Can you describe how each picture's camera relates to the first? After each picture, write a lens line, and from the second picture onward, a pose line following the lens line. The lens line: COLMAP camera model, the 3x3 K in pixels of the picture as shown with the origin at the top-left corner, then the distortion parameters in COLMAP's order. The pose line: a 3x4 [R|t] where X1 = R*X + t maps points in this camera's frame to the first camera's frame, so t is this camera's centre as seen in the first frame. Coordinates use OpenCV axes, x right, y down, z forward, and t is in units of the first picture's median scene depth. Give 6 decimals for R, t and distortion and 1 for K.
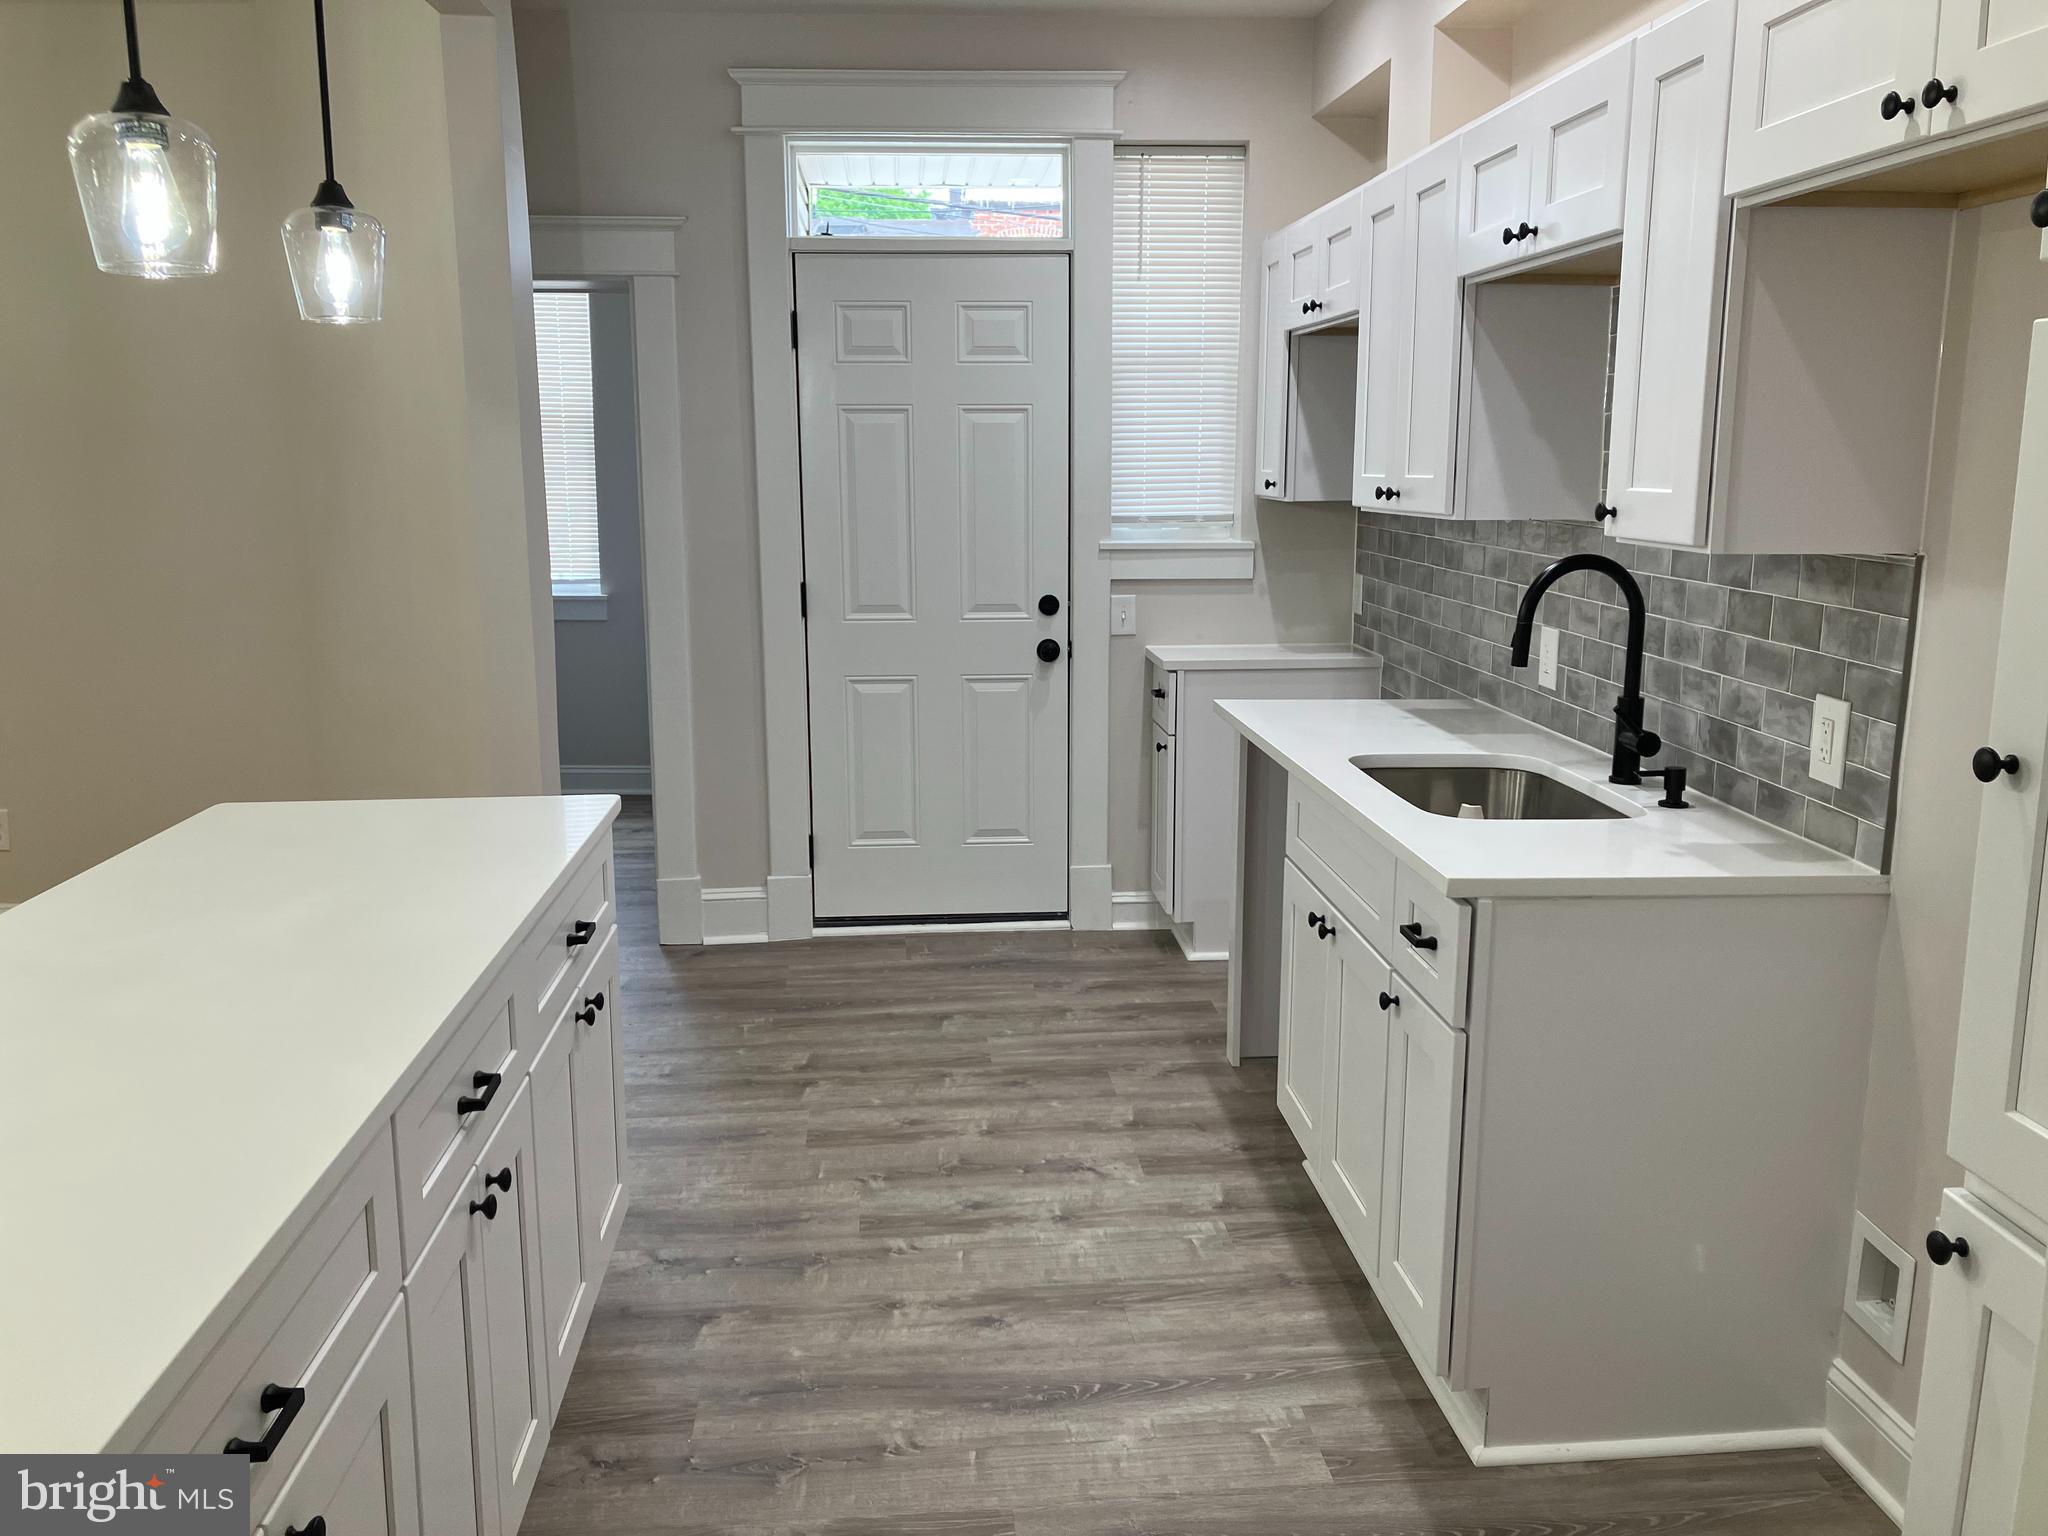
lens RADIAL K [[1668.0, 0, 1024.5], [0, 1668.0, 776.8], [0, 0, 1]] dist [0.041735, -0.051073]
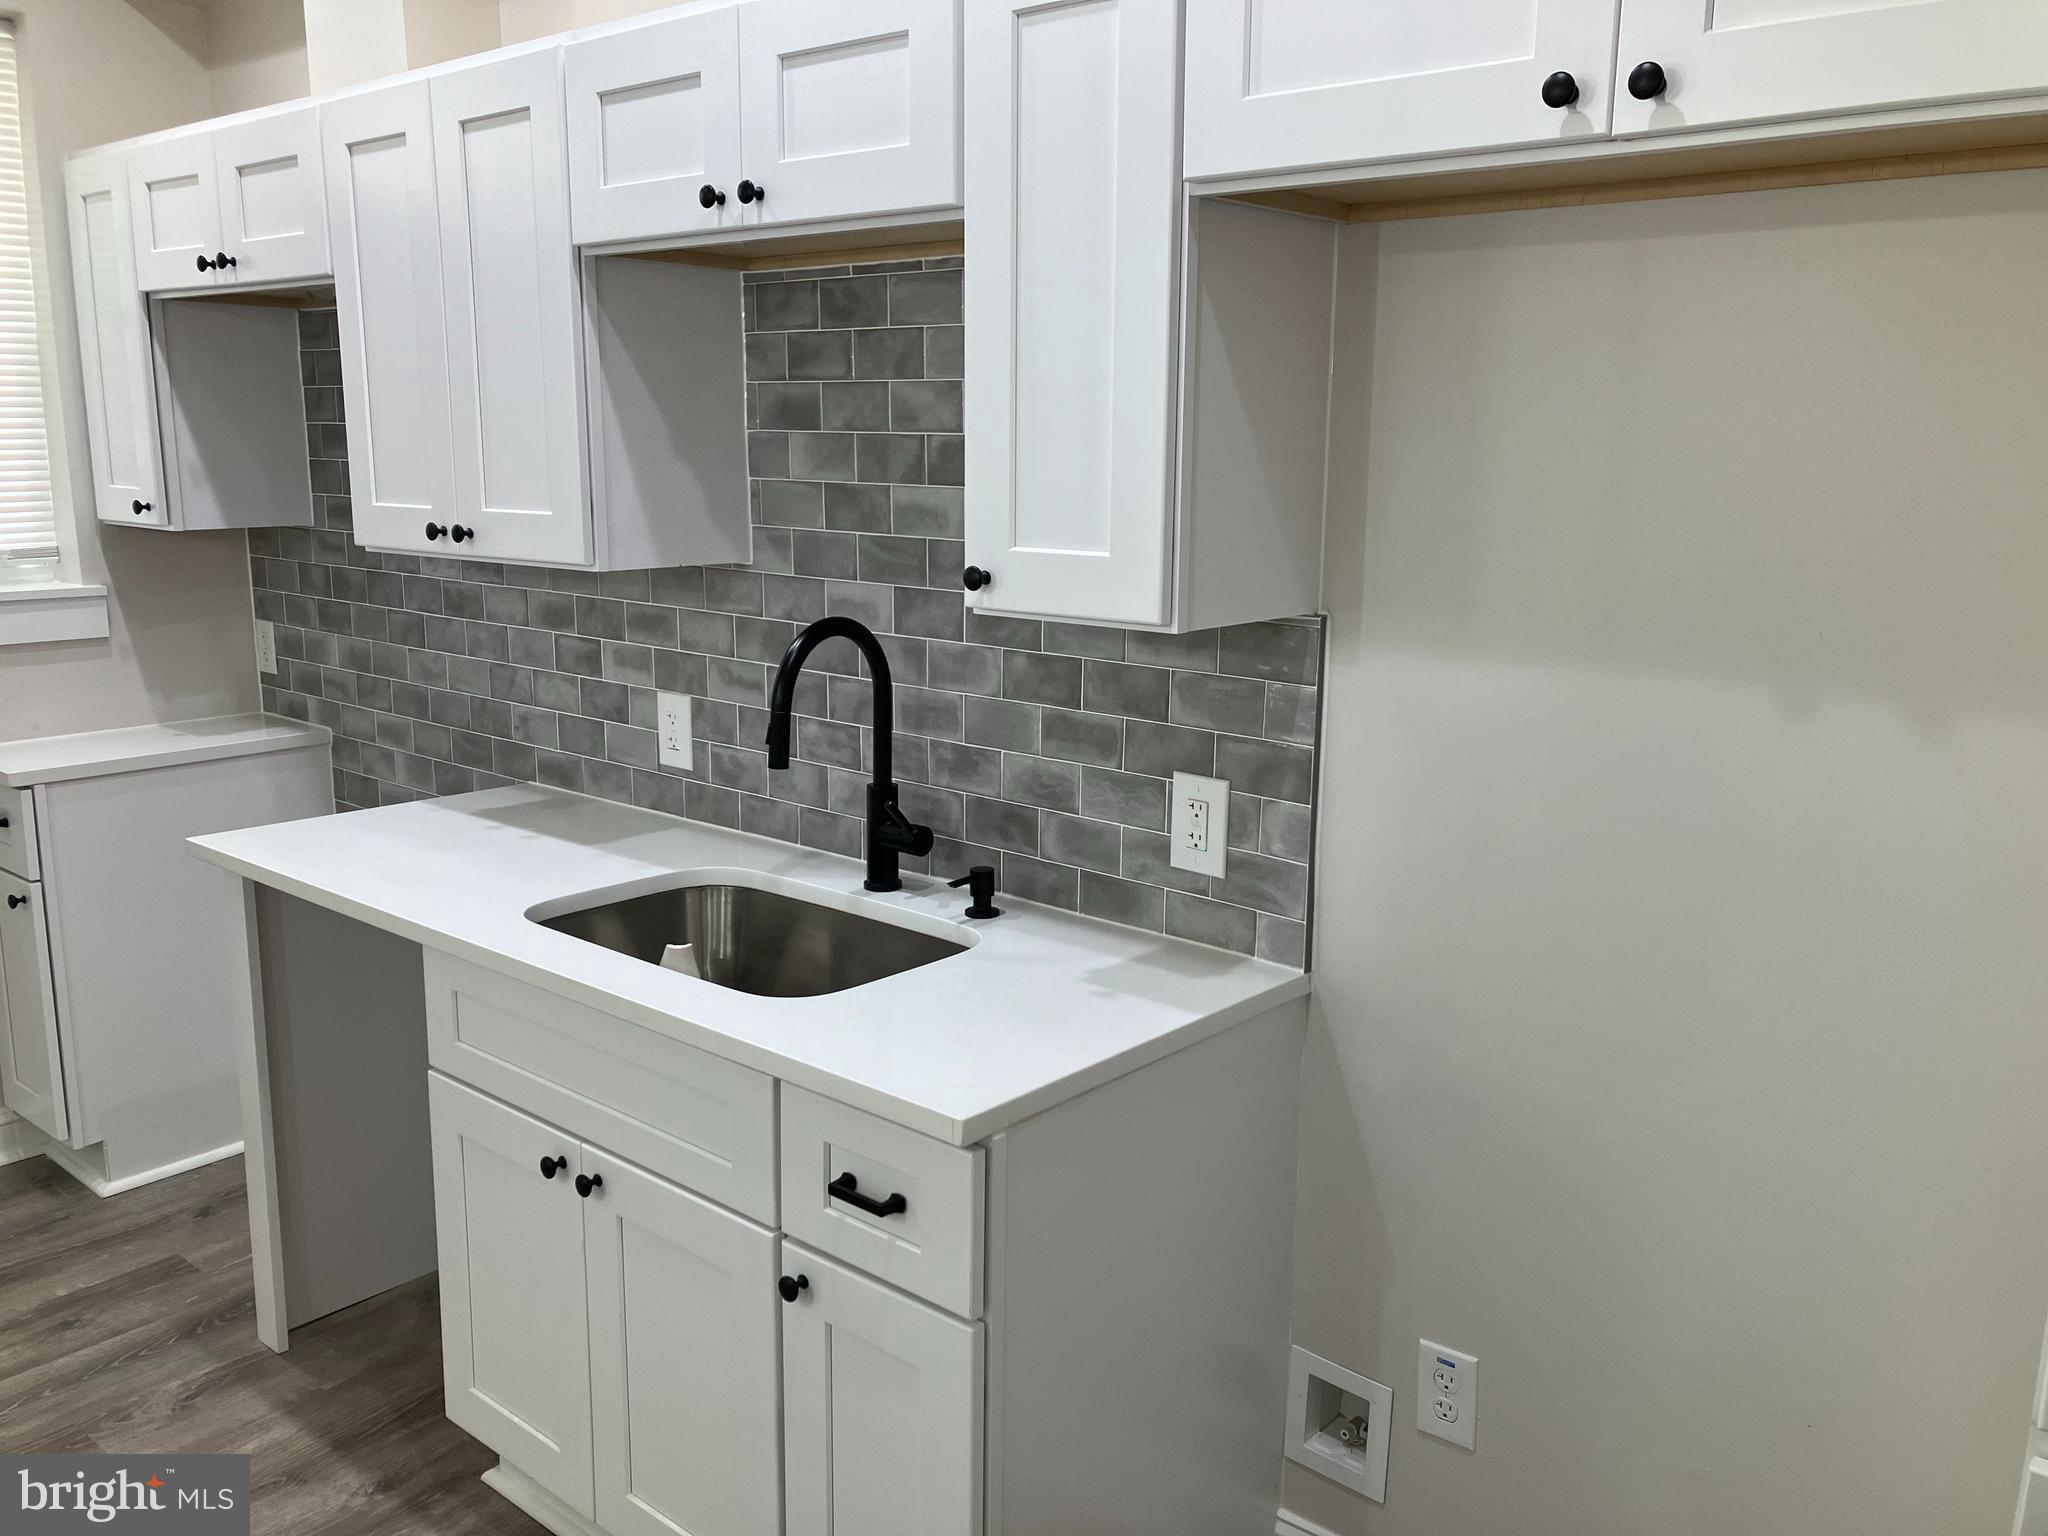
lens RADIAL K [[1668.0, 0, 1036.1], [0, 1668.0, 751.0], [0, 0, 1]] dist [0.041735, -0.051073]
pose [[0.706001, -0.129630, 0.696246, -0.113436], [0.129366, 0.990170, 0.053175, -0.074873], [-0.696295, 0.052529, 0.715831, 0.283182]]
